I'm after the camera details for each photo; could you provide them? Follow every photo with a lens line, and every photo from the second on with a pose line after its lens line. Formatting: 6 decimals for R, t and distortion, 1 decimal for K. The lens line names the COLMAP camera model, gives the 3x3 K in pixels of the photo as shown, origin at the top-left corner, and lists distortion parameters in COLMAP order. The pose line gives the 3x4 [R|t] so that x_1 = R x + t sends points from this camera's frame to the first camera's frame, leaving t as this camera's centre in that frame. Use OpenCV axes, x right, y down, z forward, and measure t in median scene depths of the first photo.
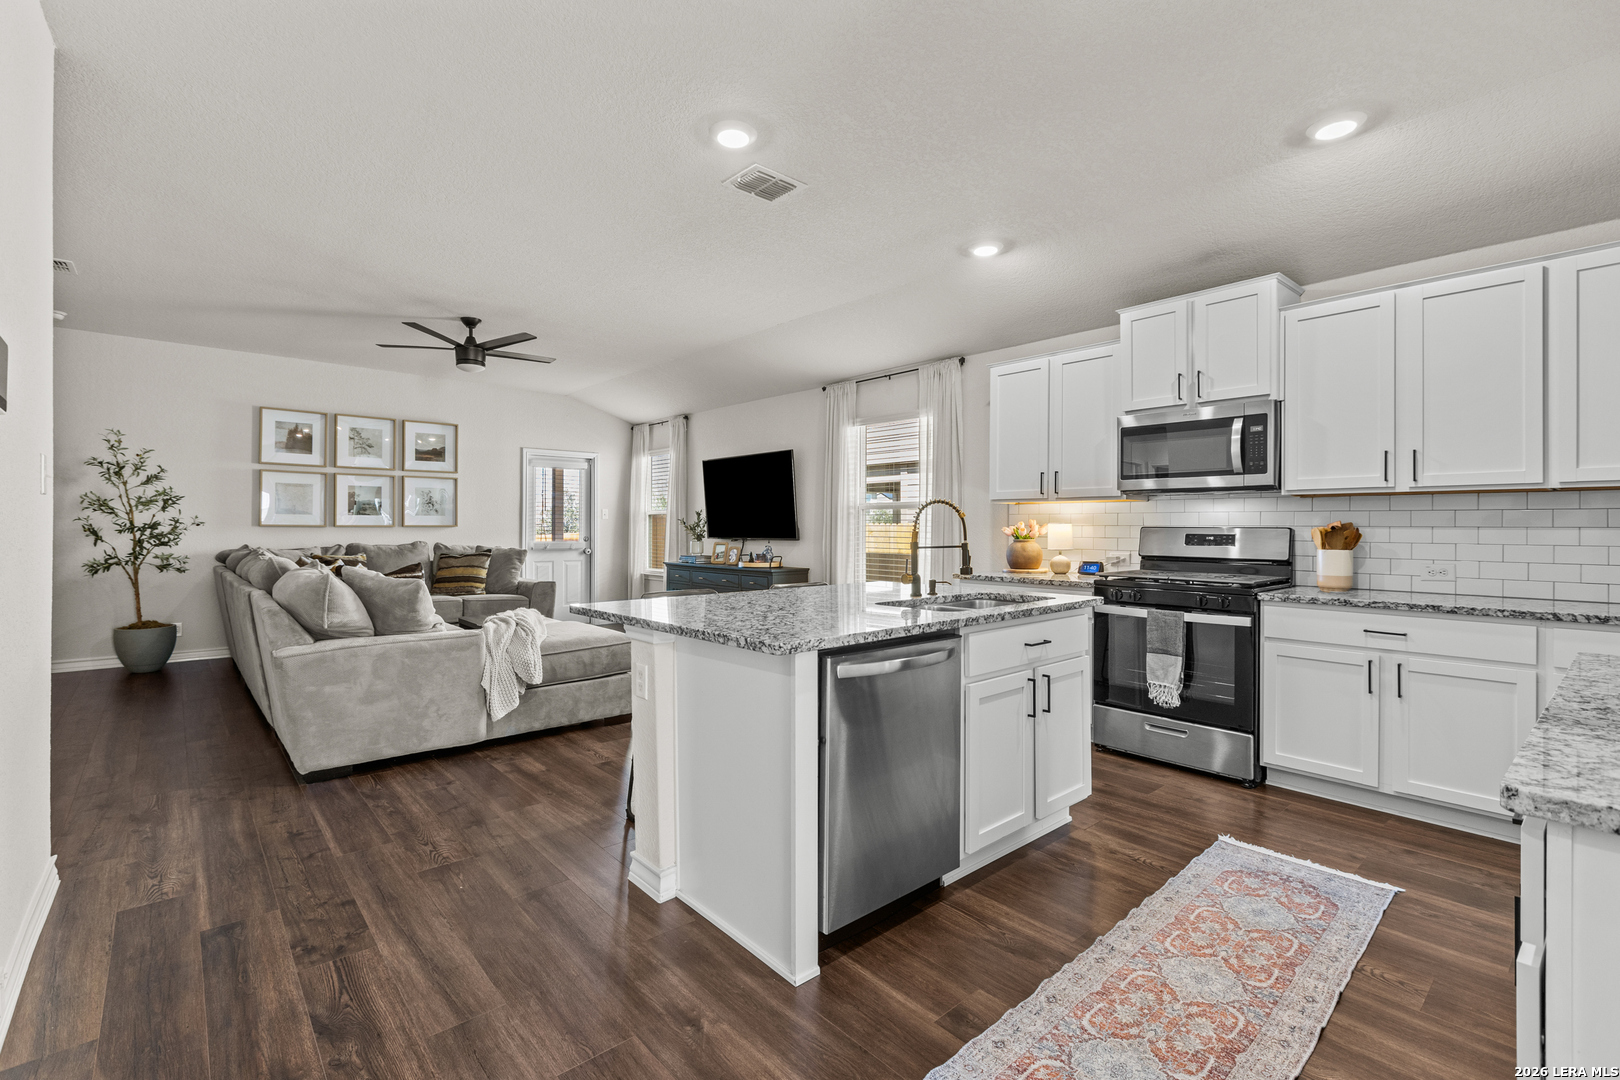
lens RADIAL K [[718.2, 0, 800.1], [0, 718.2, 528.1], [0, 0, 1]] dist [0.002840, -0.002157]
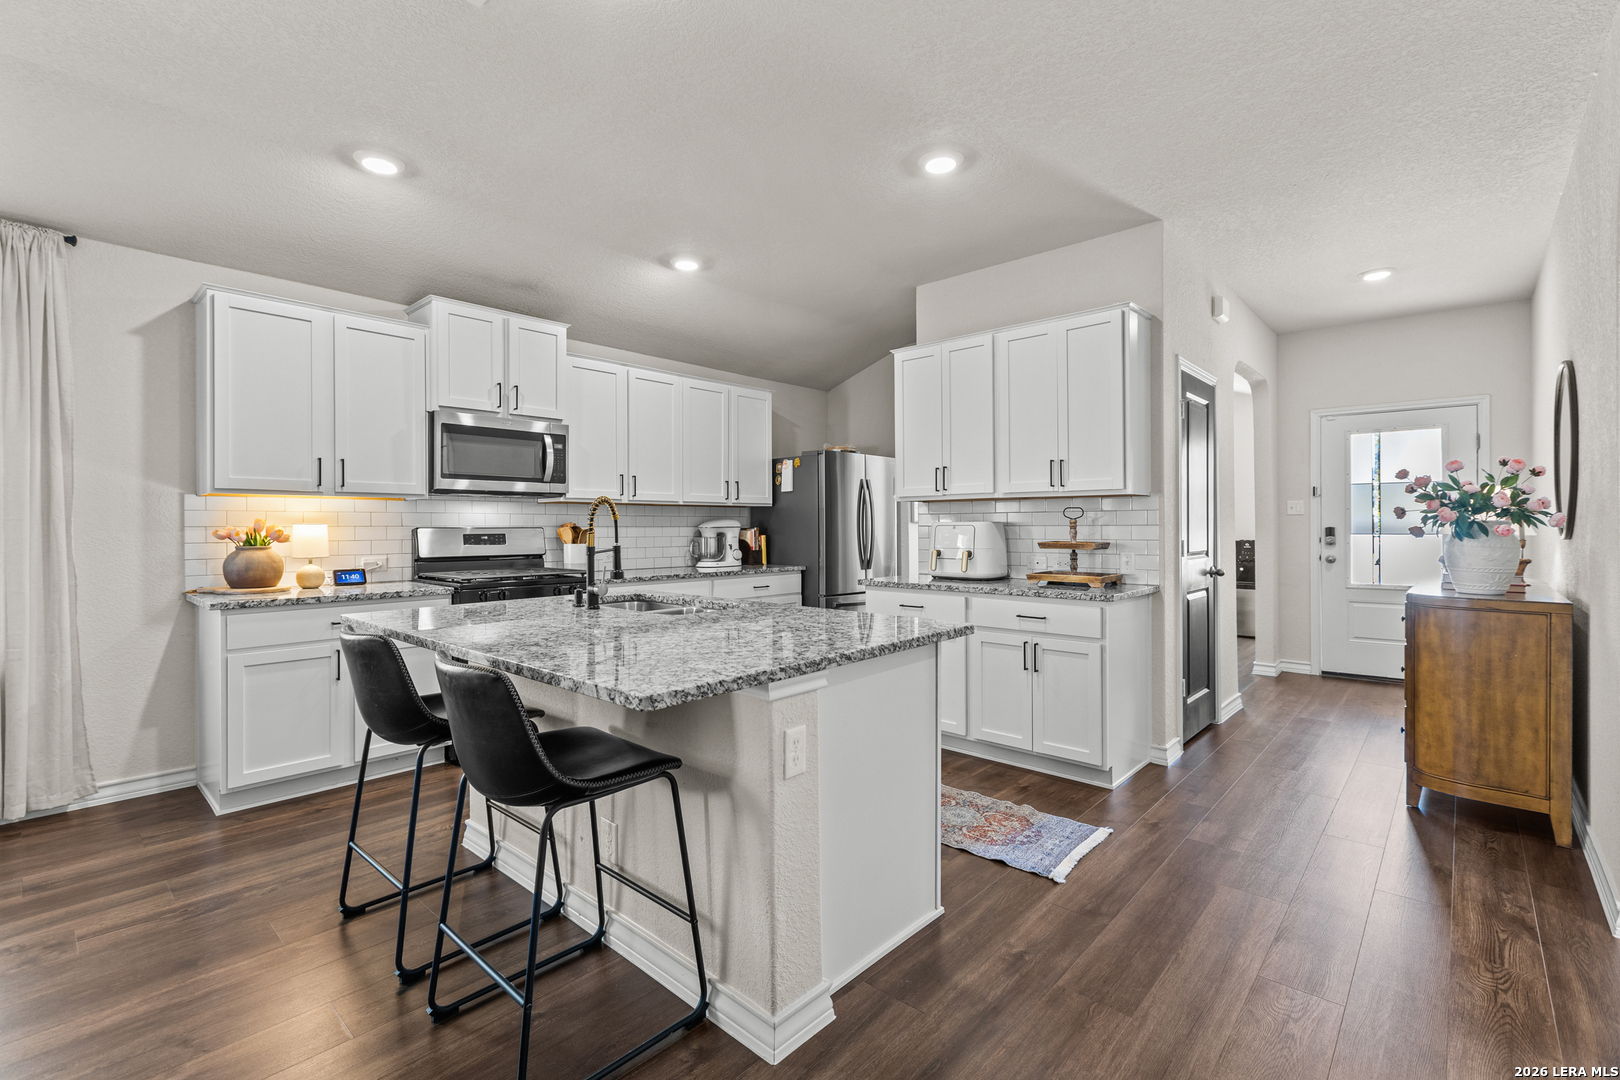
lens RADIAL K [[718.2, 0, 799.7], [0, 718.2, 528.5], [0, 0, 1]] dist [0.002840, -0.002157]
pose [[-0.107448, -0.007269, 0.994184, -0.551470], [0.004702, 0.999958, 0.007820, -0.005962], [-0.994200, 0.005515, -0.107409, 0.645134]]
